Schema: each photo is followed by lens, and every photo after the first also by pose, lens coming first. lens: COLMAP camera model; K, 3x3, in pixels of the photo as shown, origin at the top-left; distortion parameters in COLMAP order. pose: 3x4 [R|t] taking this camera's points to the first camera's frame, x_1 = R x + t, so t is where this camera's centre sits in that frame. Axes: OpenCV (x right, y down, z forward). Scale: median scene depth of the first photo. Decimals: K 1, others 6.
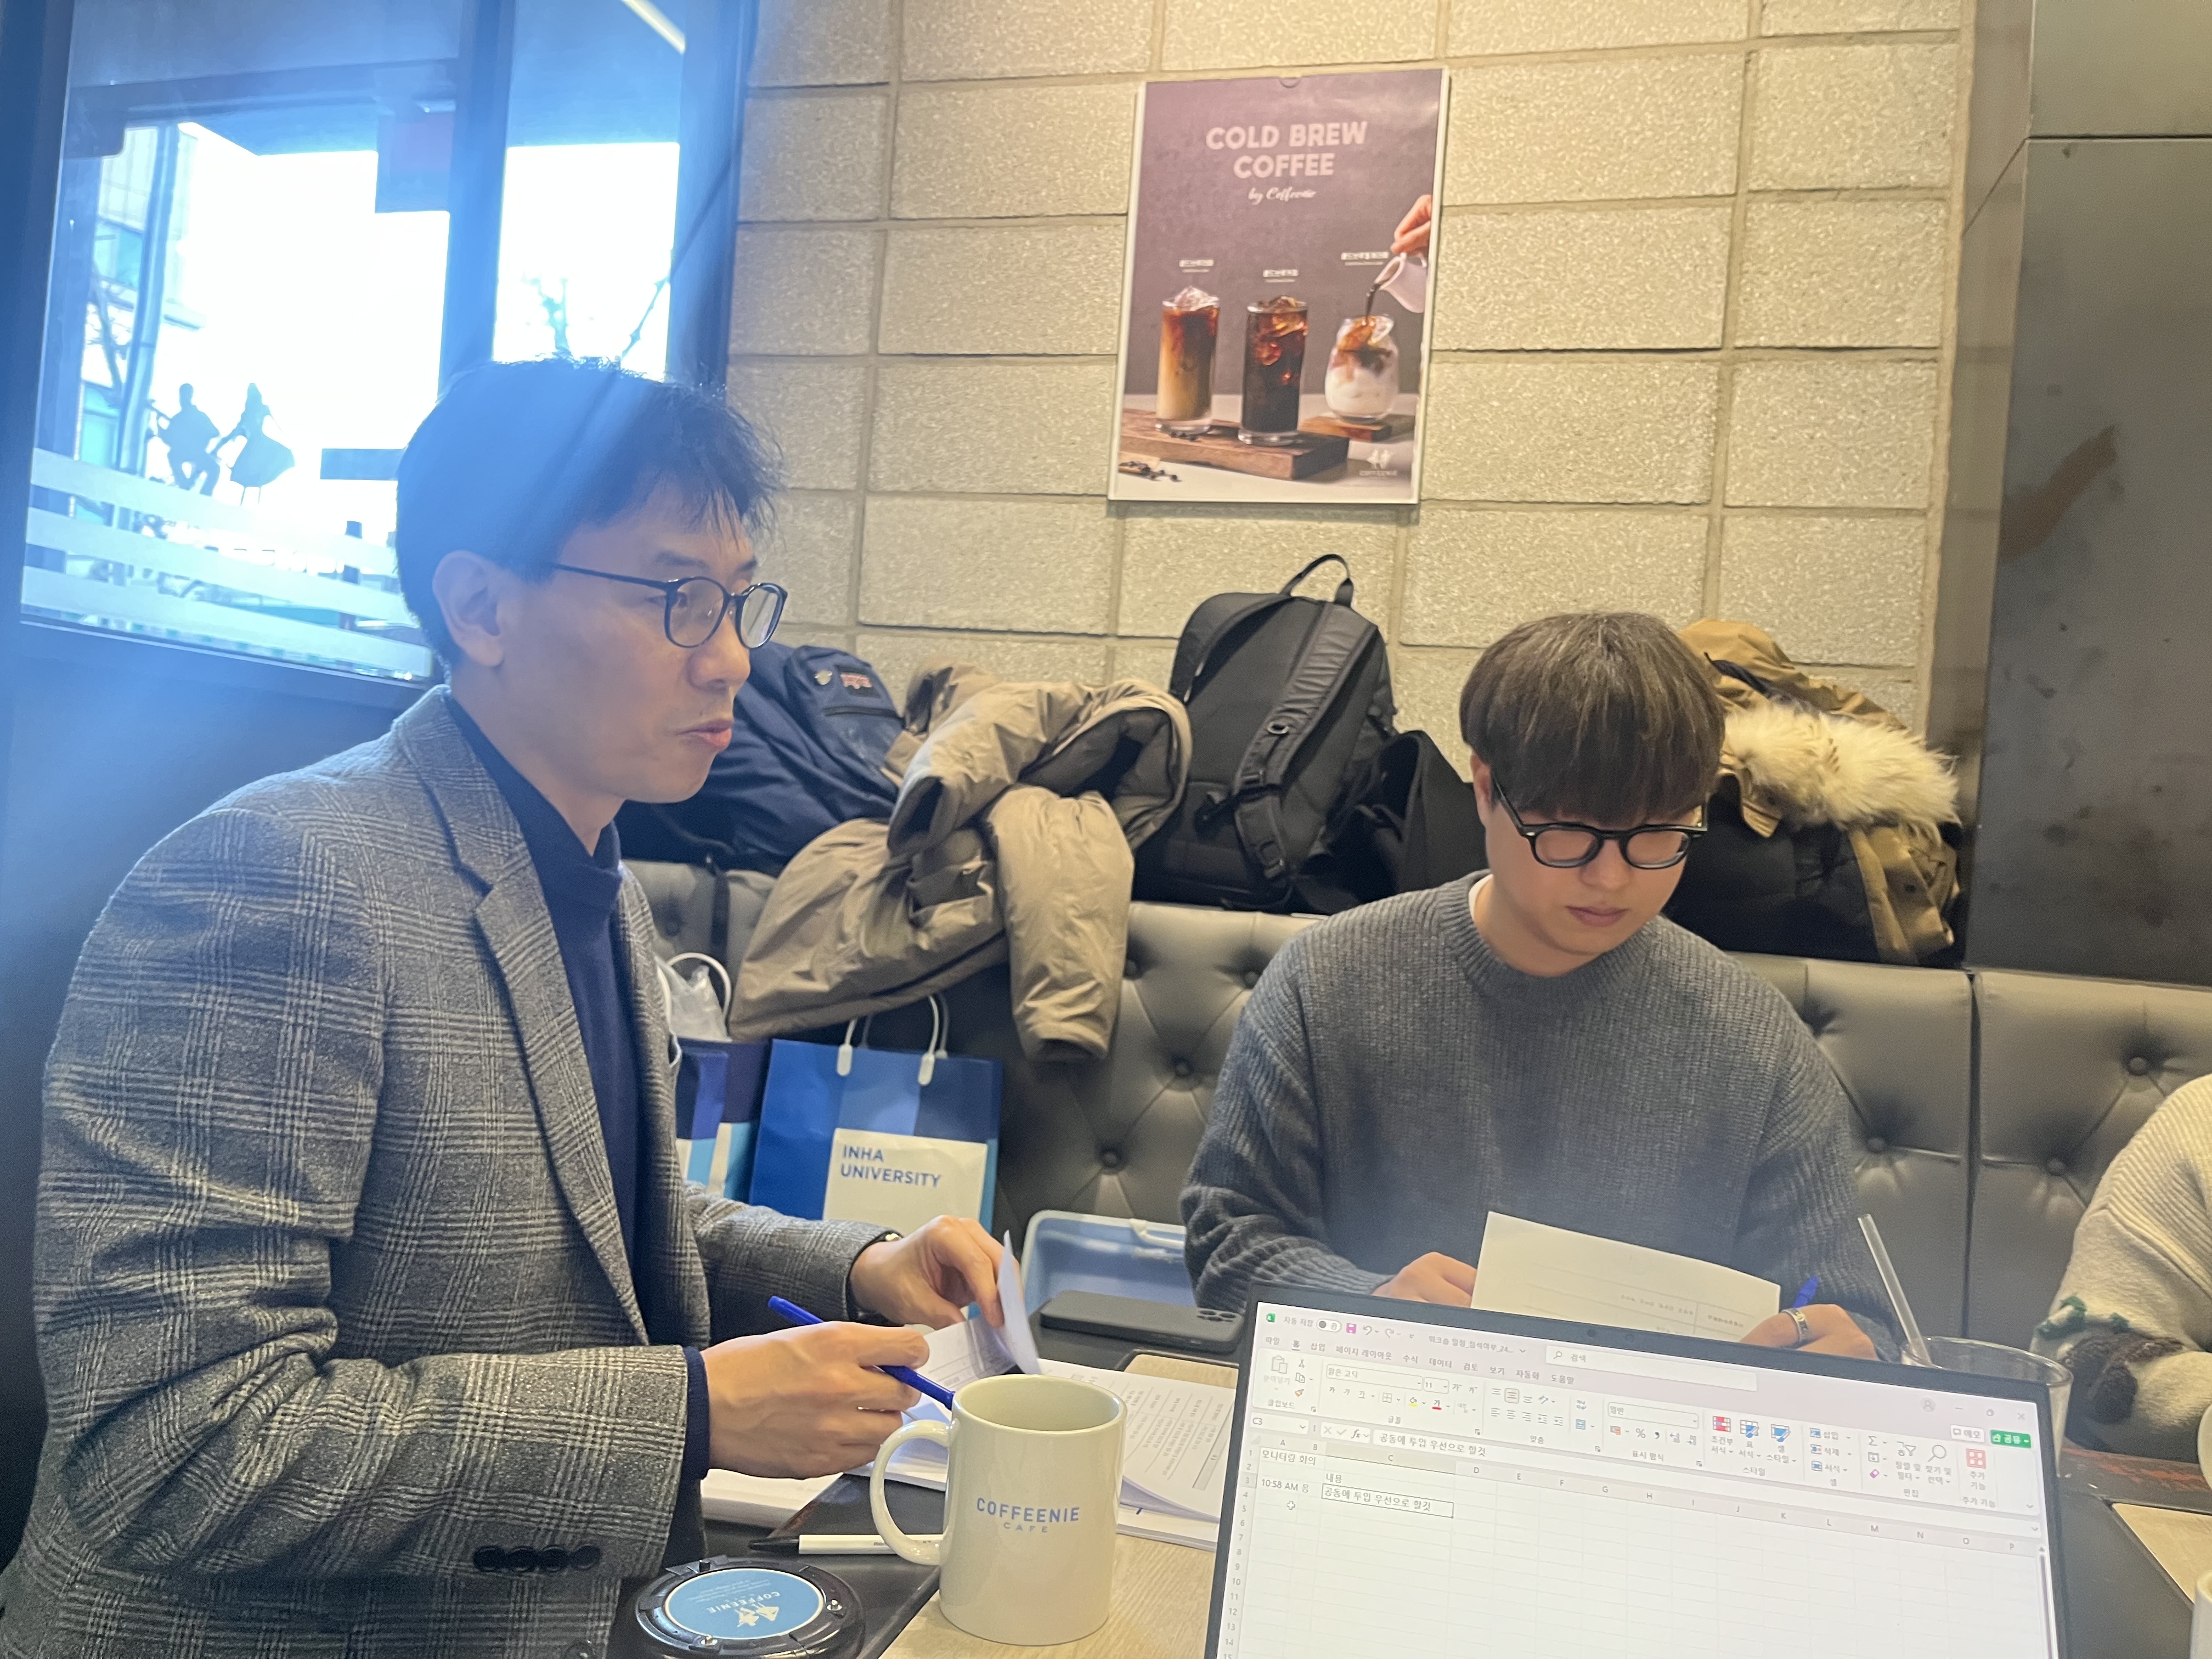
lens RADIAL K [[1635.7, 0, 1112.5], [0, 1635.7, 795.0], [0, 0, 1]] dist [0.116960, -0.212177]
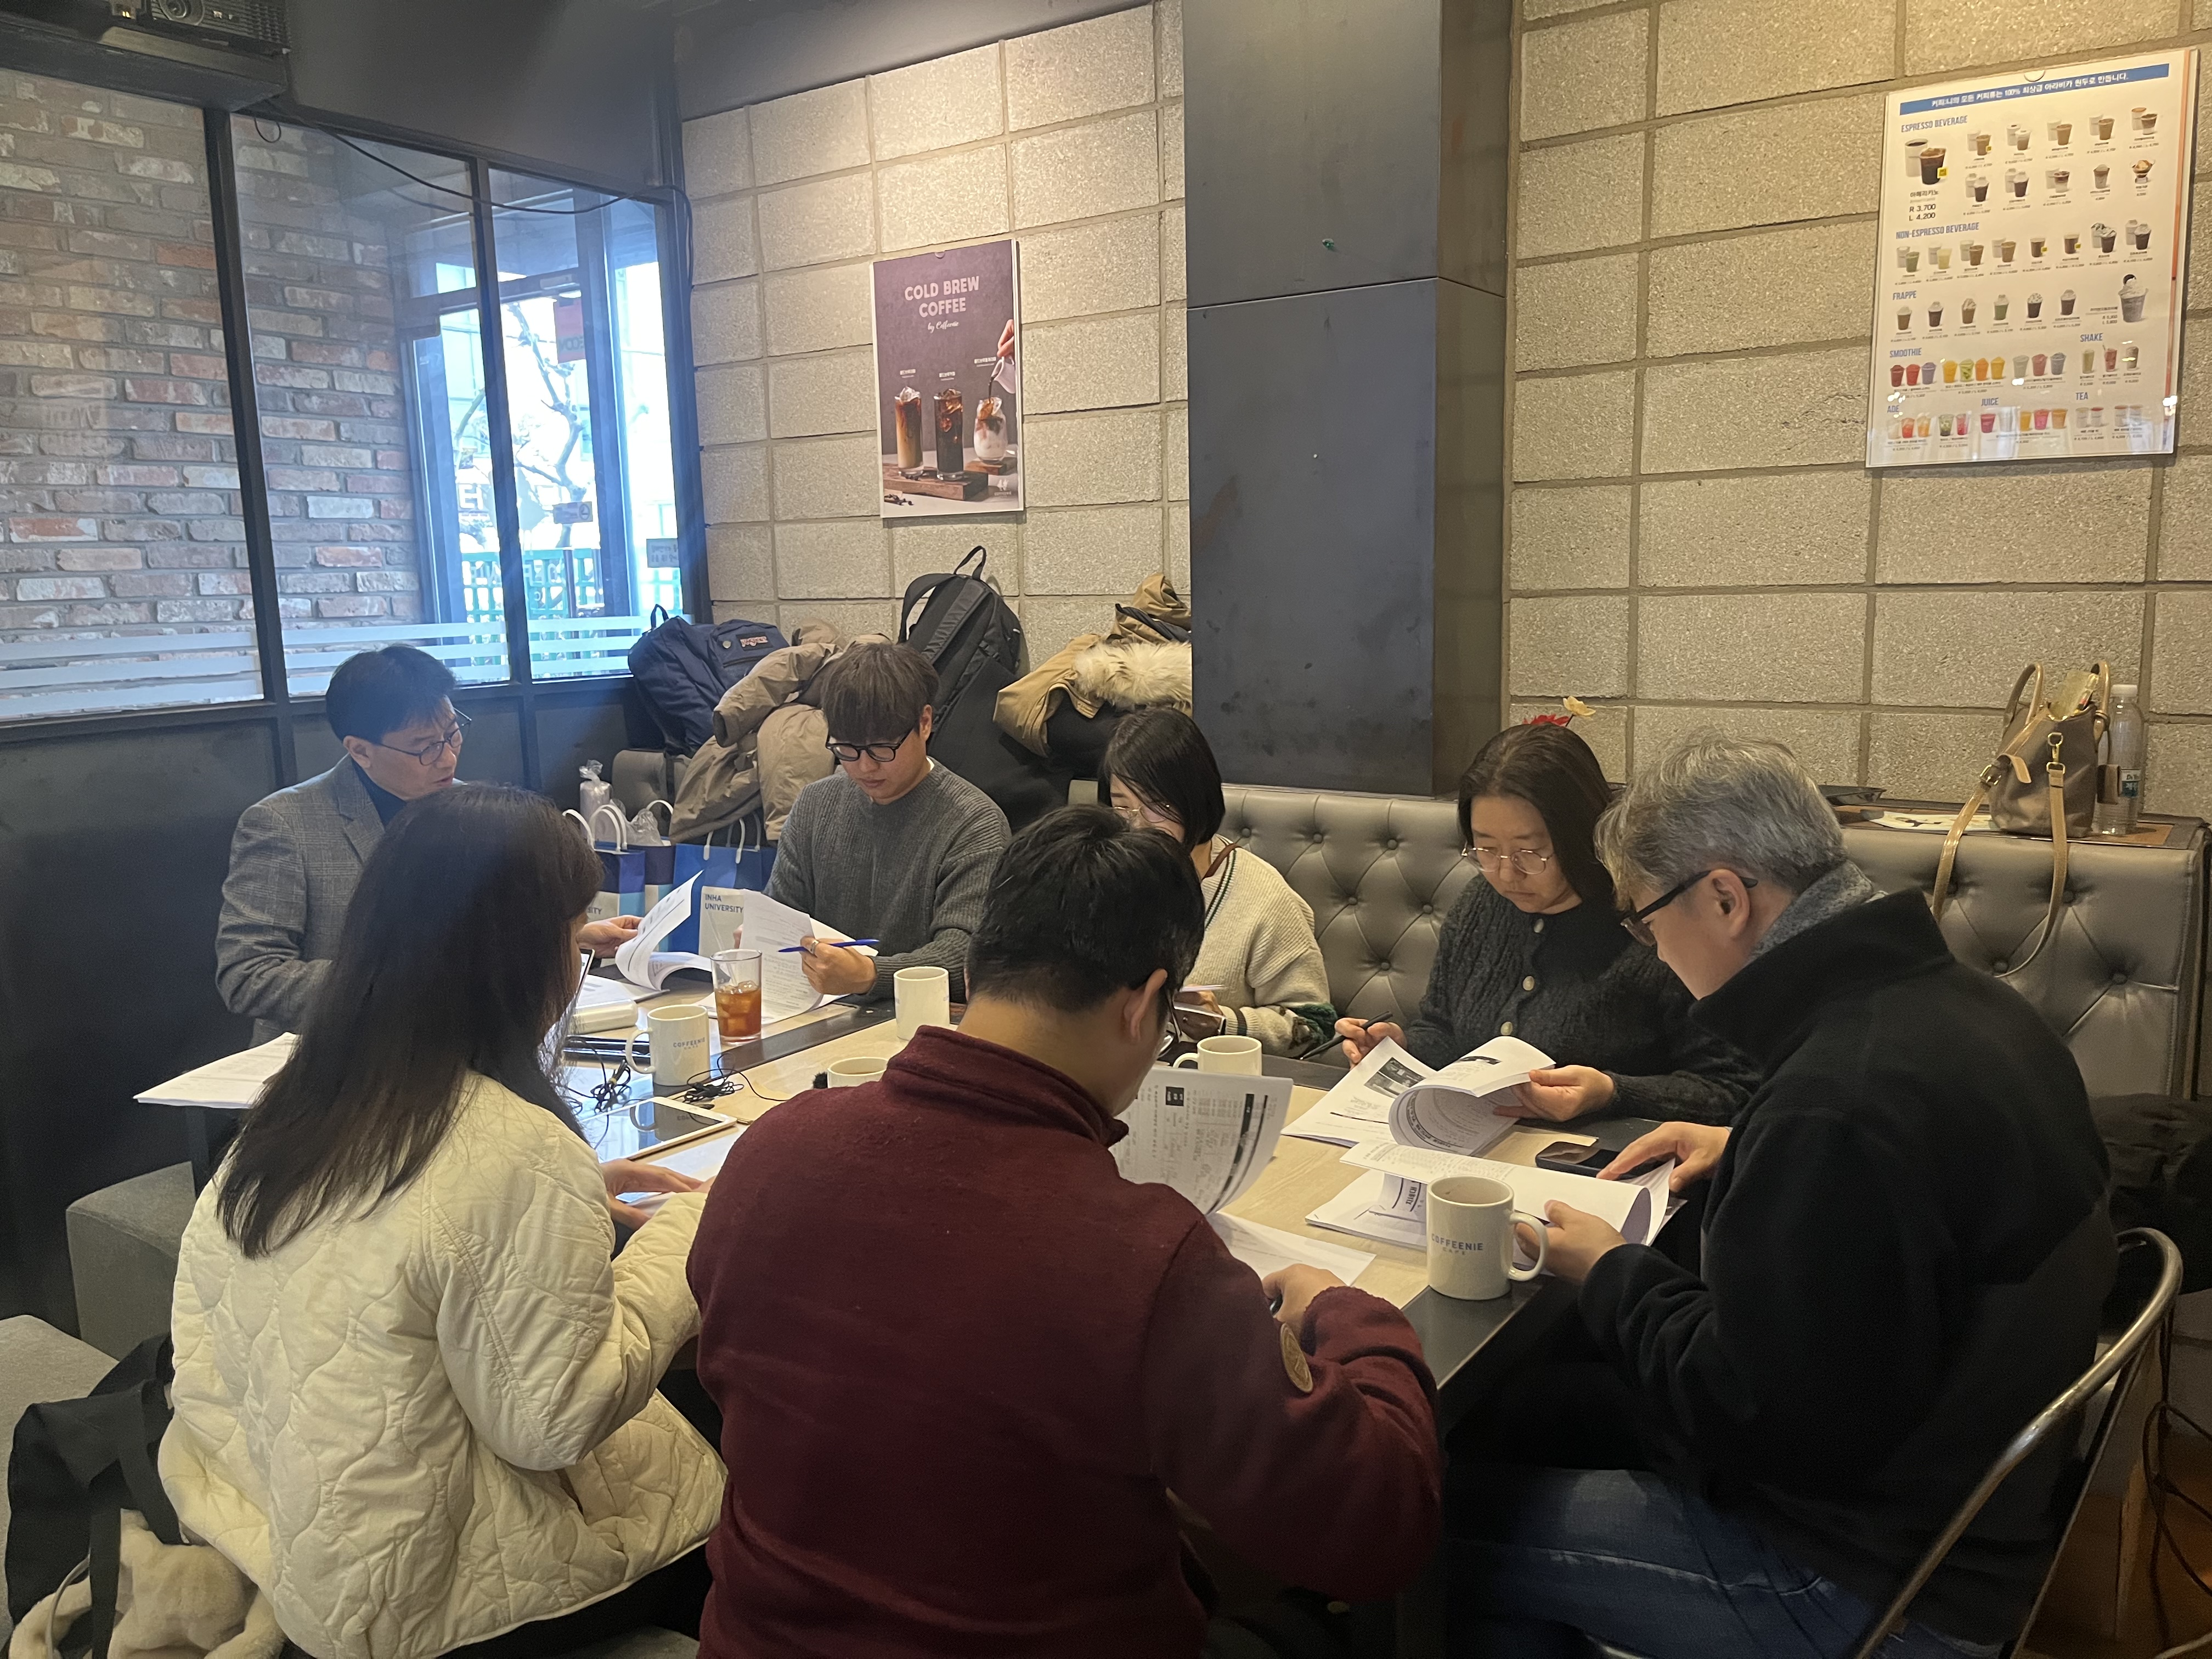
lens RADIAL K [[1635.7, 0, 1112.5], [0, 1635.7, 795.0], [0, 0, 1]] dist [0.116960, -0.212177]
pose [[0.931269, -0.047721, -0.361194, 0.854556], [0.103537, 0.985175, 0.136789, -0.109562], [0.349312, -0.164784, 0.922403, -0.559113]]
